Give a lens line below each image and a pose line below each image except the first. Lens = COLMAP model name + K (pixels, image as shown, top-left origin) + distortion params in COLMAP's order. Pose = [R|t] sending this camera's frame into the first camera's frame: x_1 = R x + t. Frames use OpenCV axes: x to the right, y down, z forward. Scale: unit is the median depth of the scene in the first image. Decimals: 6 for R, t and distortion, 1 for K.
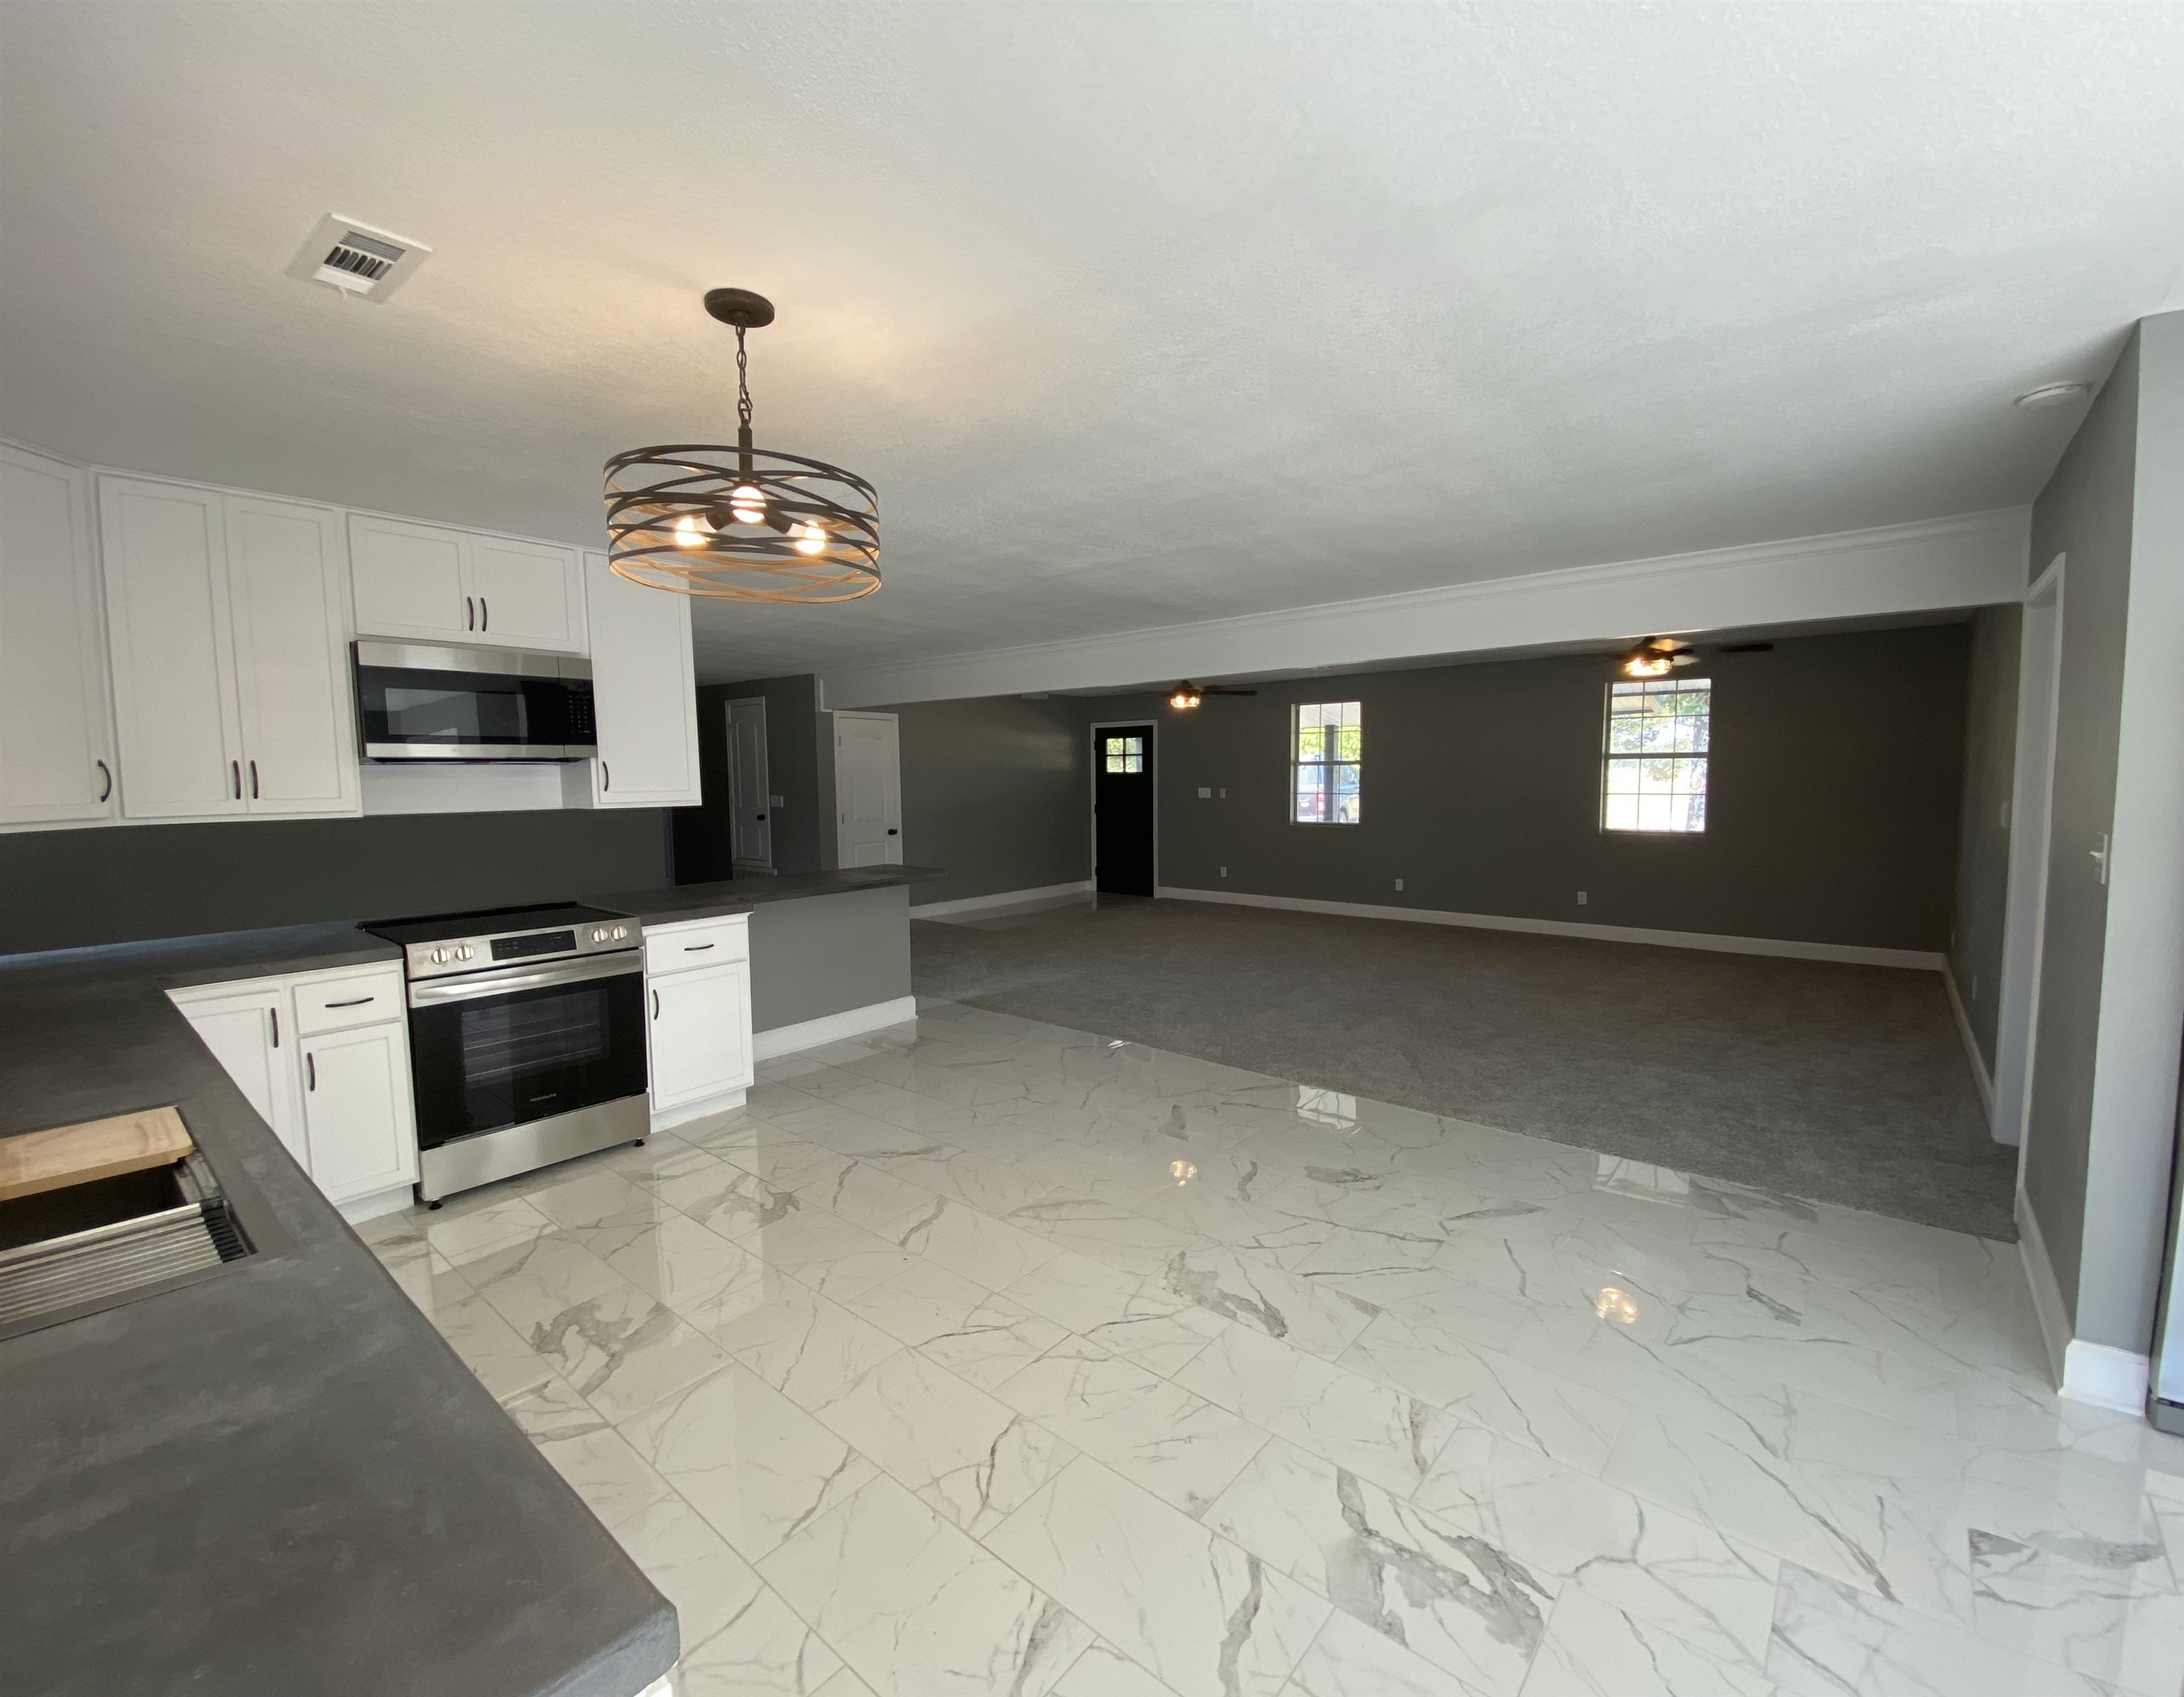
lens RADIAL K [[923.0, 0, 1134.5], [0, 923.0, 850.7], [0, 0, 1]] dist [0.007708, -0.014076]
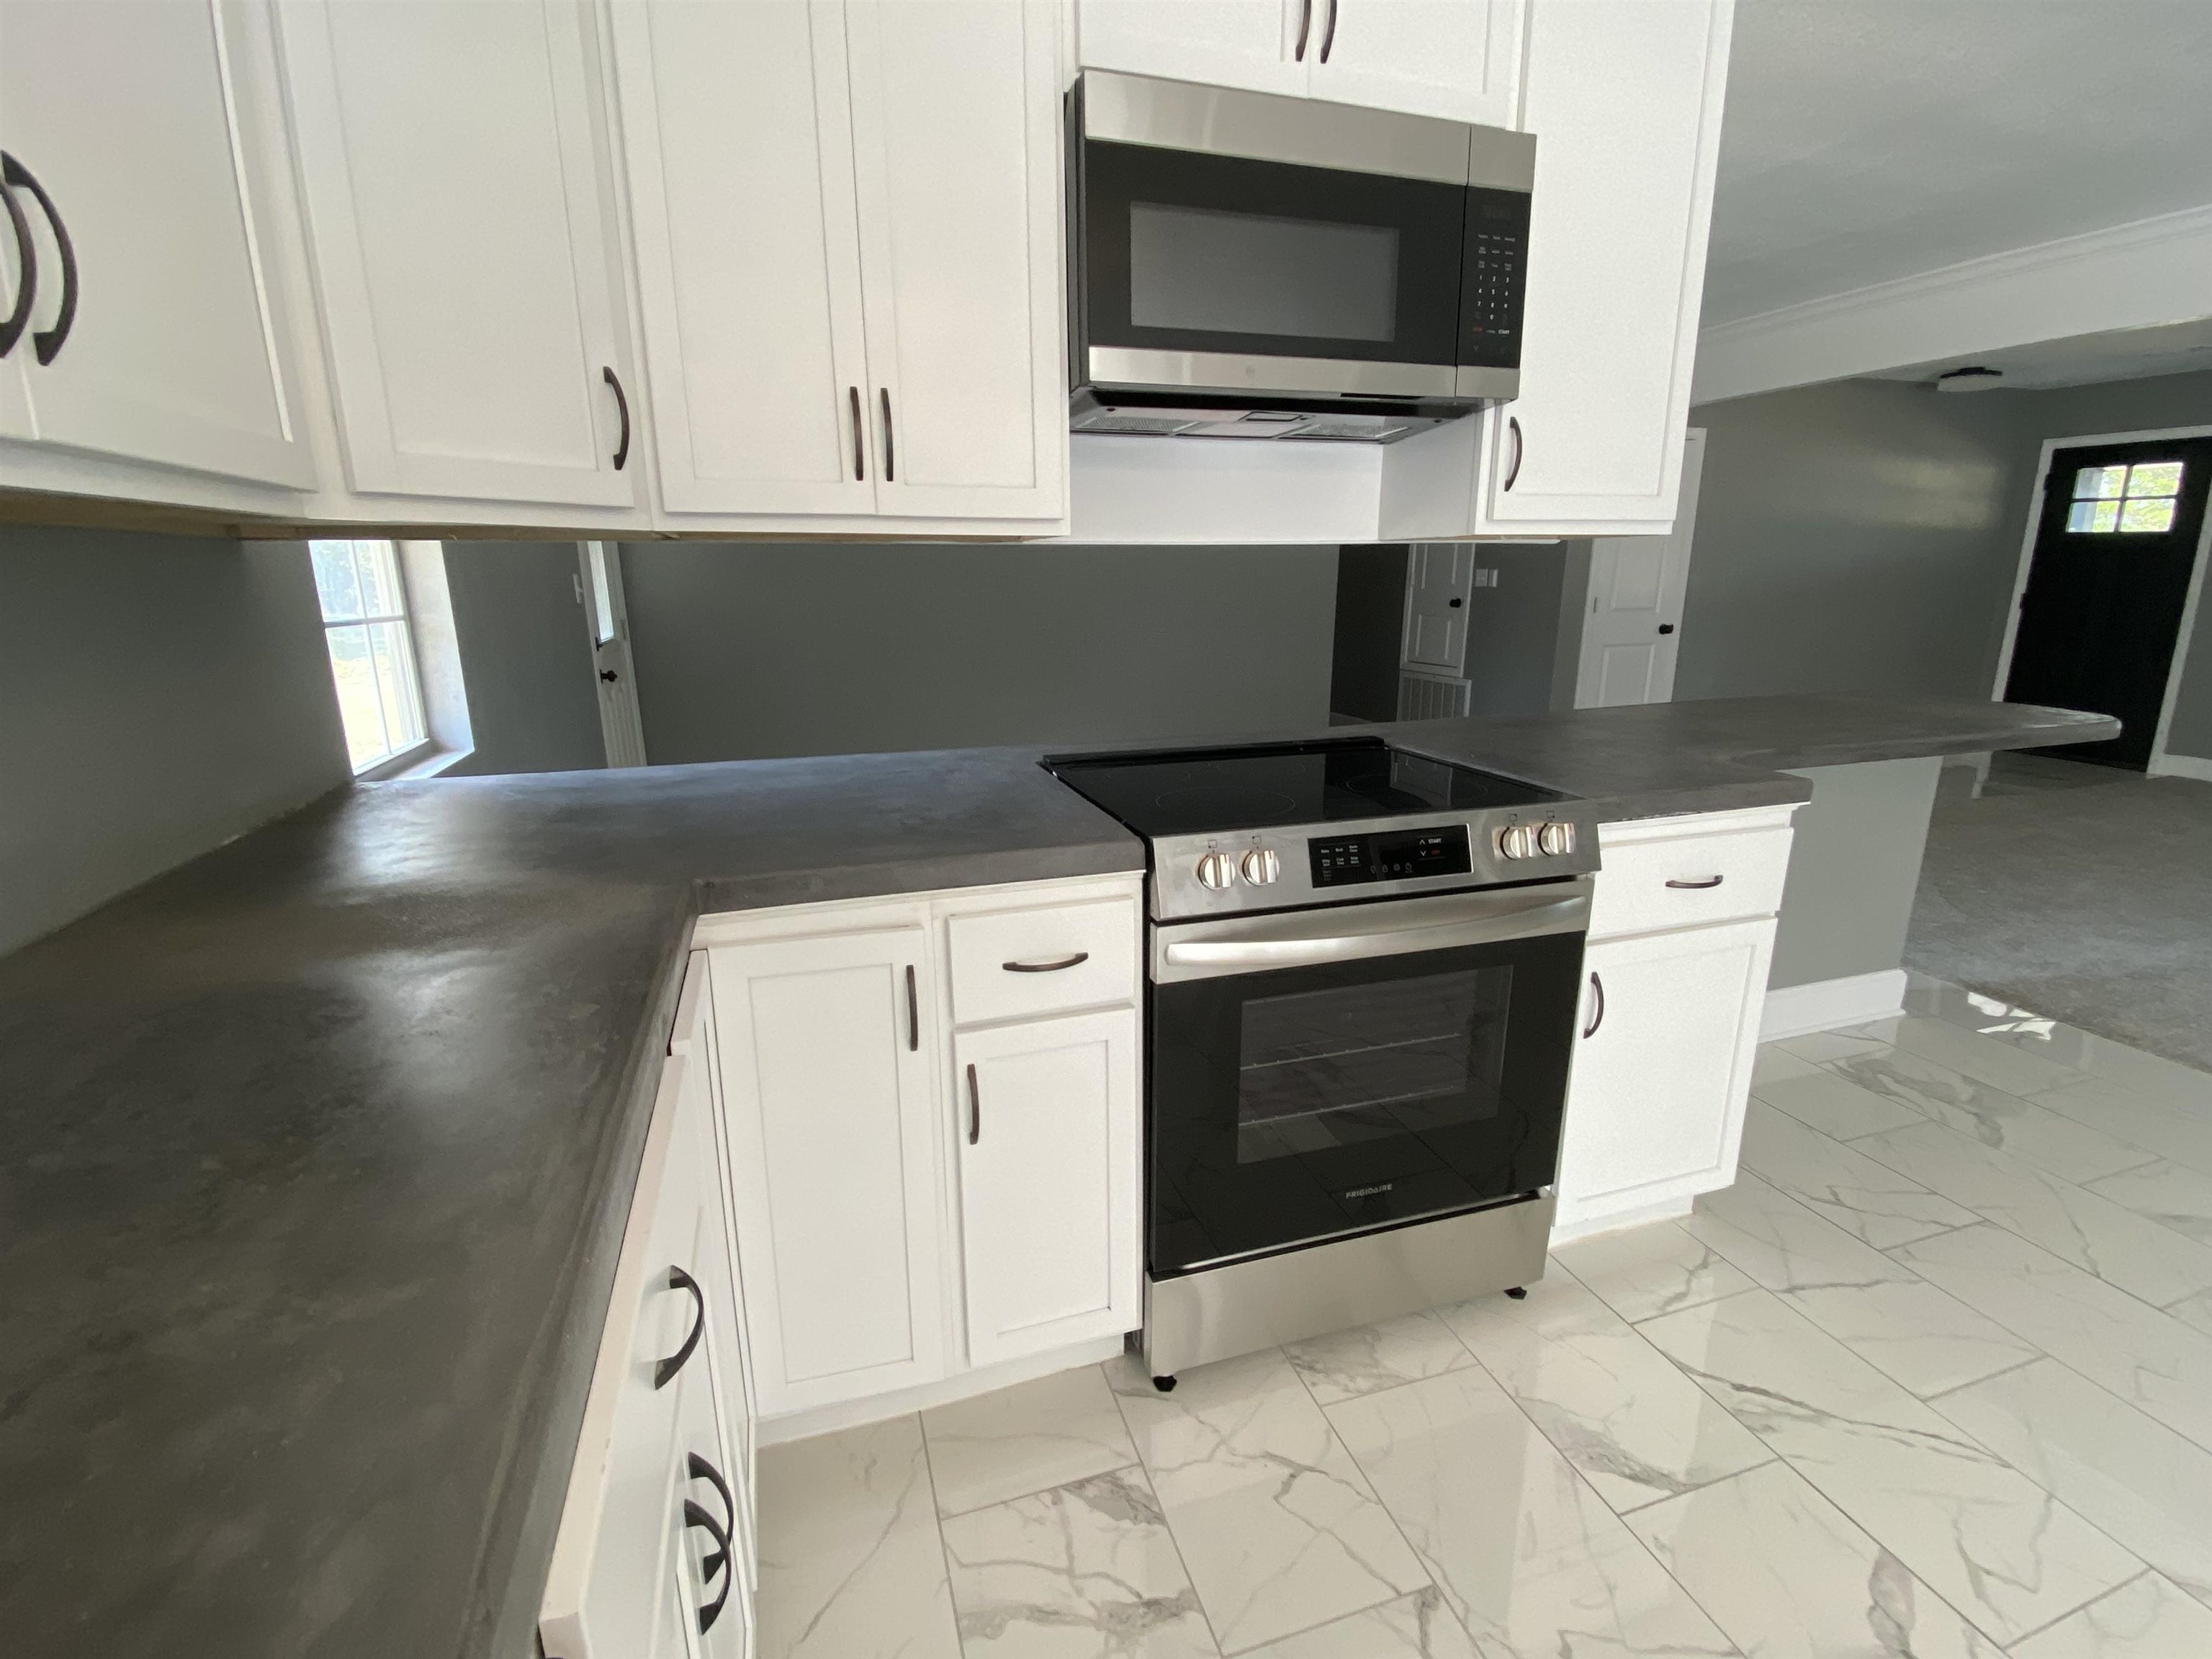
lens RADIAL K [[1045.3, 0, 1106.0], [0, 1045.3, 829.5], [0, 0, 1]] dist [0.002200, -0.000040]
pose [[0.832408, 0.134402, -0.537618, -0.549358], [-0.045575, 0.983460, 0.175296, 0.015915], [0.552286, -0.121416, 0.824766, 0.592810]]
